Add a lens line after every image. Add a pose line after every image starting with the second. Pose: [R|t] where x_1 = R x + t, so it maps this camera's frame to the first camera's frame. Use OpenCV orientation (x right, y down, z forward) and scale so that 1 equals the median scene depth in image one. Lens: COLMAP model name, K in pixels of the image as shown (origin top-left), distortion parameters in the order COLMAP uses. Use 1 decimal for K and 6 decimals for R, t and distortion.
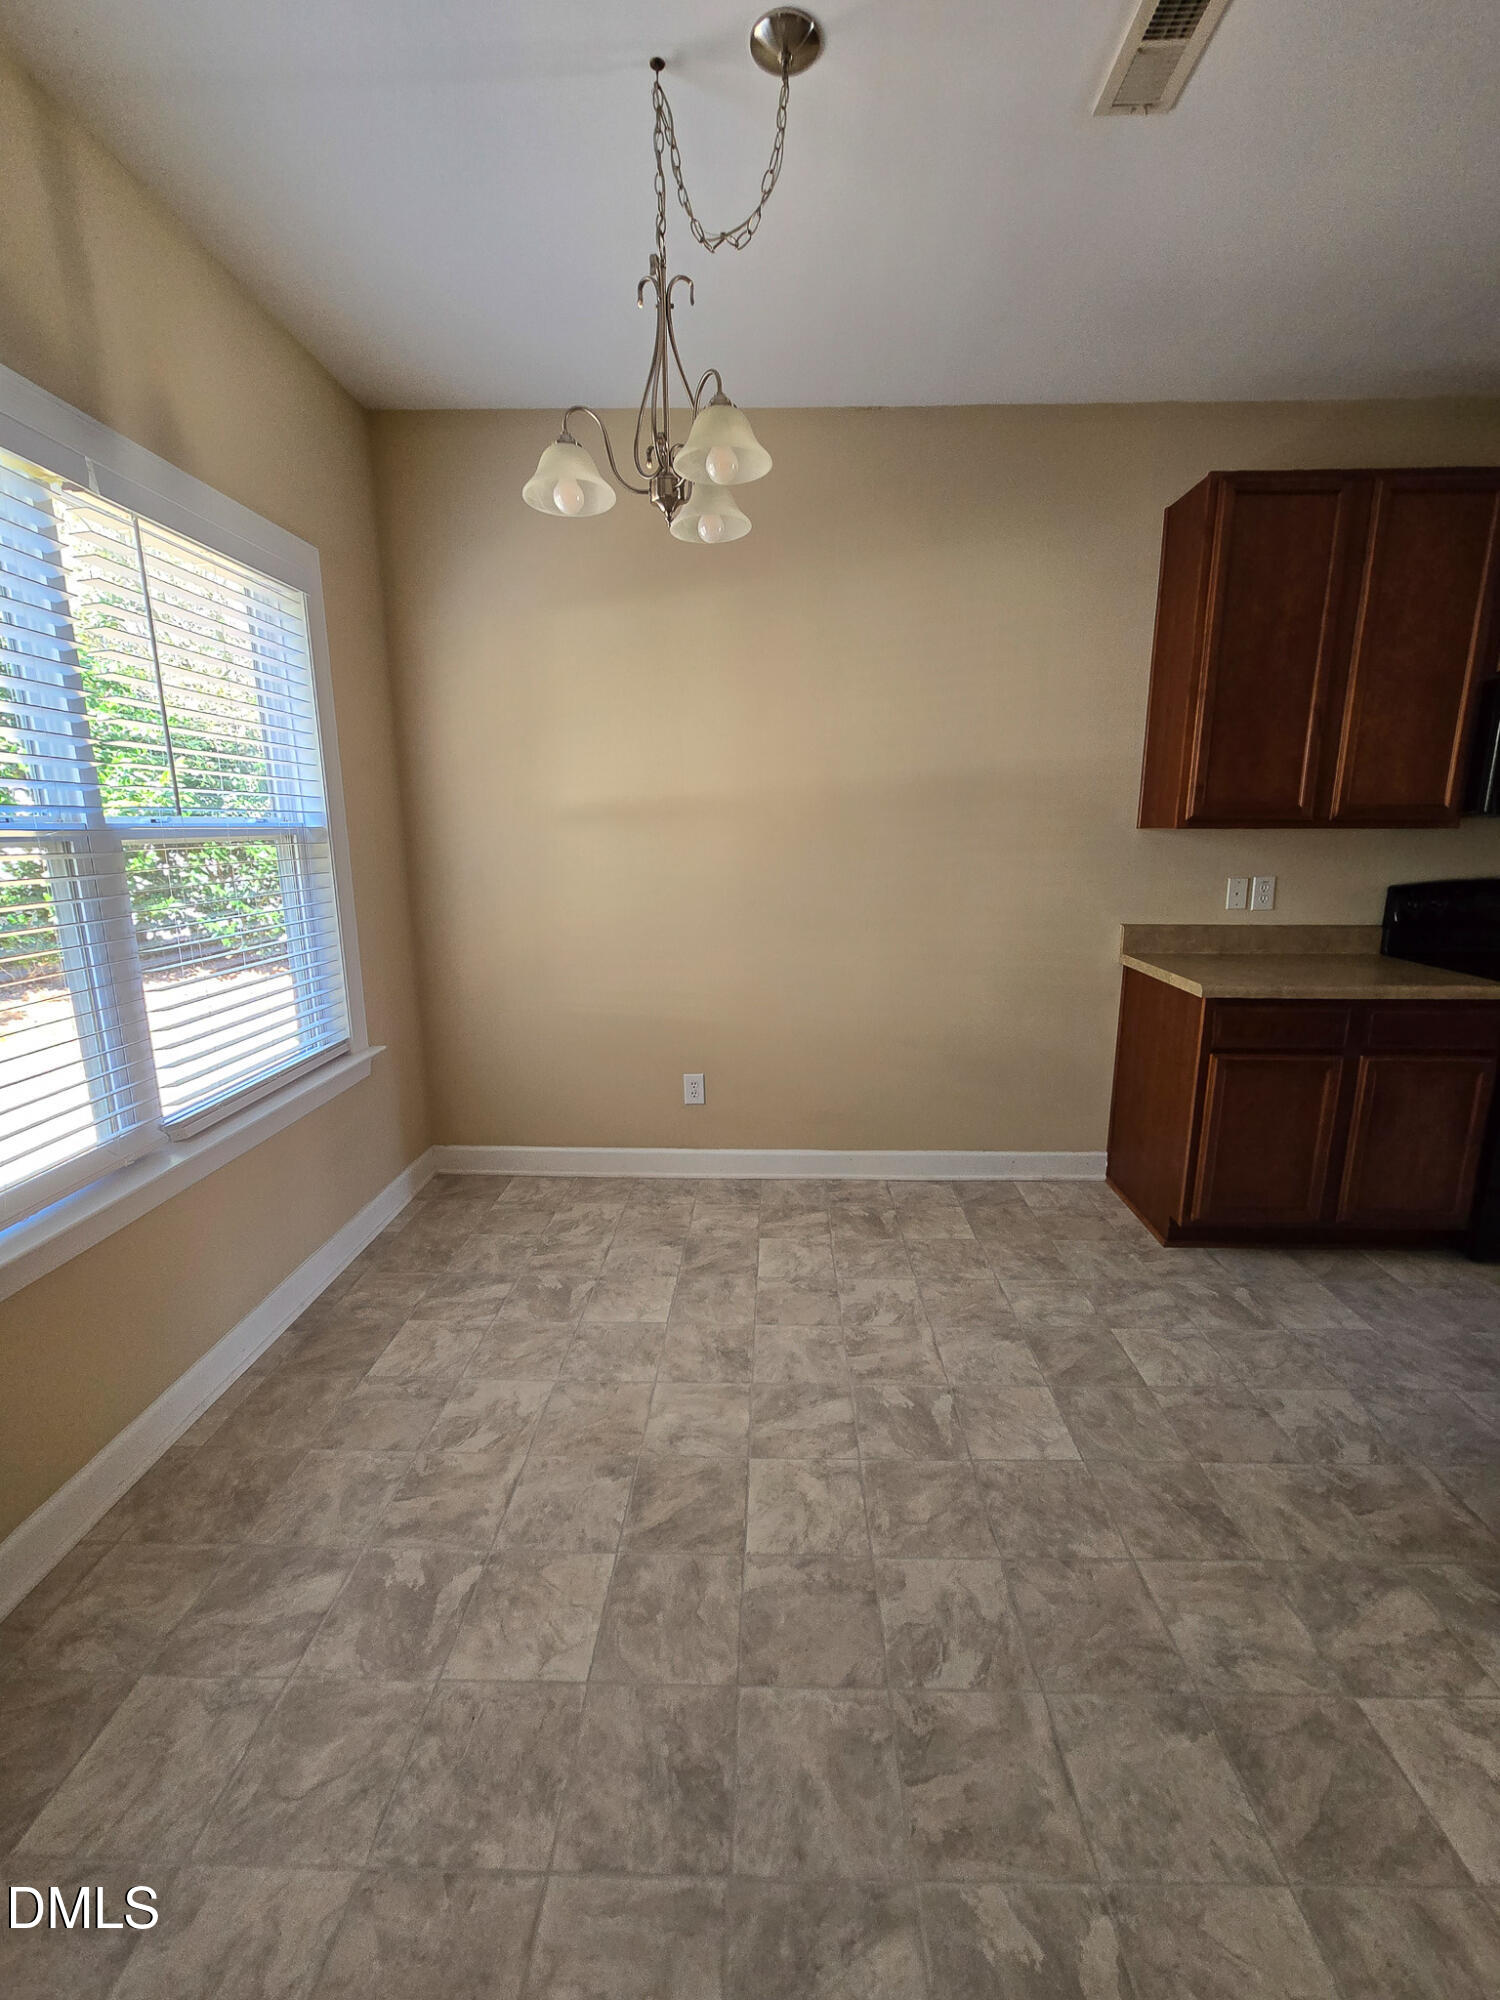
lens RADIAL K [[809.7, 0, 744.8], [0, 809.7, 1012.3], [0, 0, 1]] dist [0.004553, -0.000532]
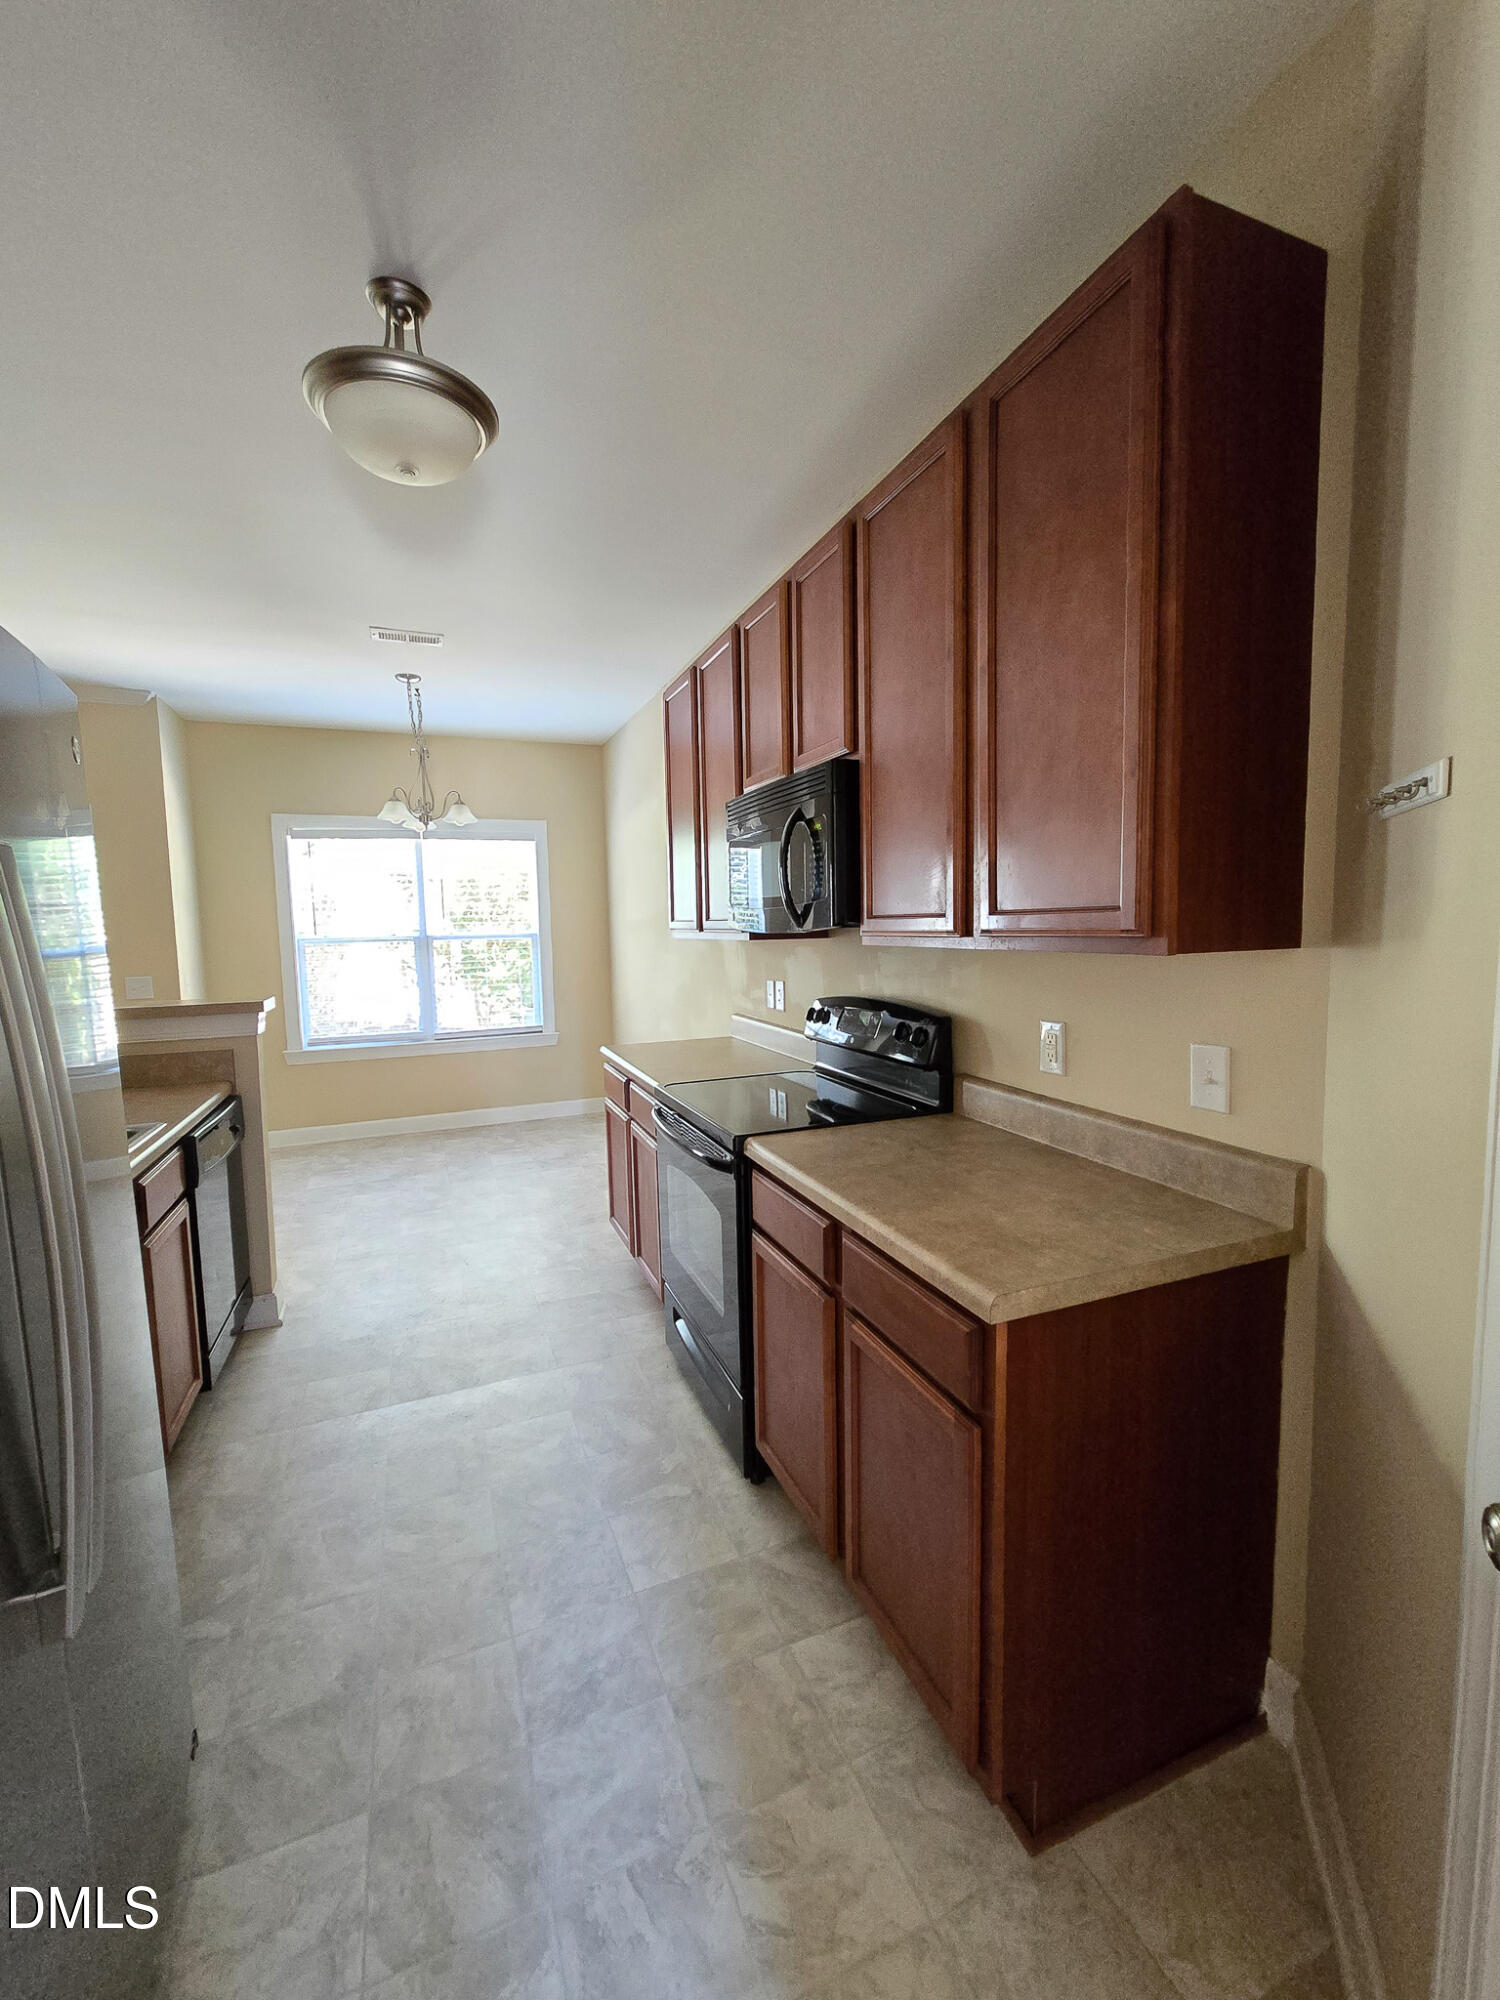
lens RADIAL K [[809.7, 0, 742.5], [0, 809.7, 991.0], [0, 0, 1]] dist [0.004553, -0.000532]
pose [[0.410154, 0.058411, -0.910144, 1.176061], [-0.192782, 0.980950, -0.023922, -0.123973], [0.891408, 0.185271, 0.413601, 0.542547]]
